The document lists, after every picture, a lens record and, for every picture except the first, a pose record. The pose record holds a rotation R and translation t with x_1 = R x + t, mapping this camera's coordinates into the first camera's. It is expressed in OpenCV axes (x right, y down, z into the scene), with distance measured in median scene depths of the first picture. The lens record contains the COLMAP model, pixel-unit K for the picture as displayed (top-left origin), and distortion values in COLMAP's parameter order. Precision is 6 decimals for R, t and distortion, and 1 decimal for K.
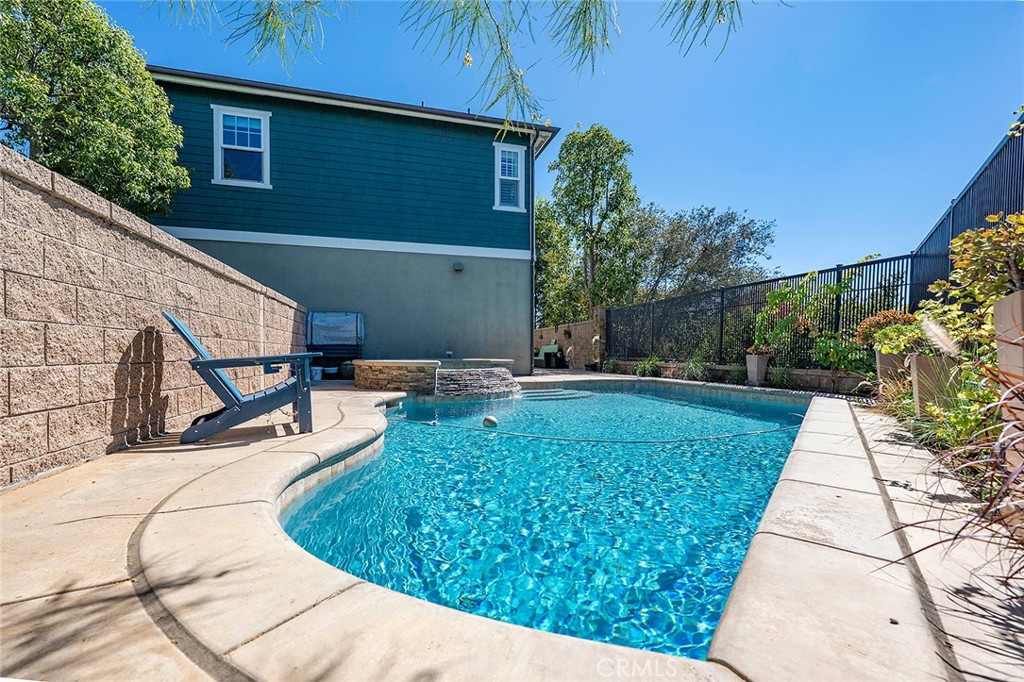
lens RADIAL K [[382.1, 0, 509.8], [0, 382.1, 349.5], [0, 0, 1]] dist [-0.001603, -0.000112]
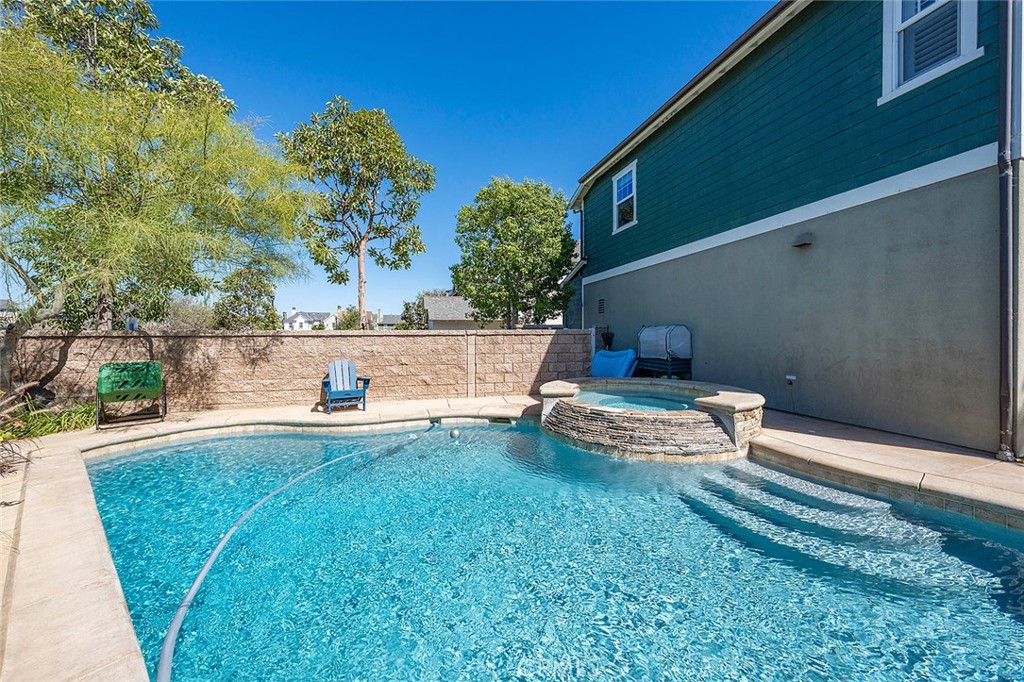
lens RADIAL K [[355.0, 0, 511.3], [0, 355.0, 337.4], [0, 0, 1]] dist [-0.000267, 0.000025]
pose [[0.048154, 0.000086, -0.998840, 0.447450], [0.005445, 0.999985, 0.000348, -0.065797], [0.998825, -0.005456, 0.048152, 0.535390]]
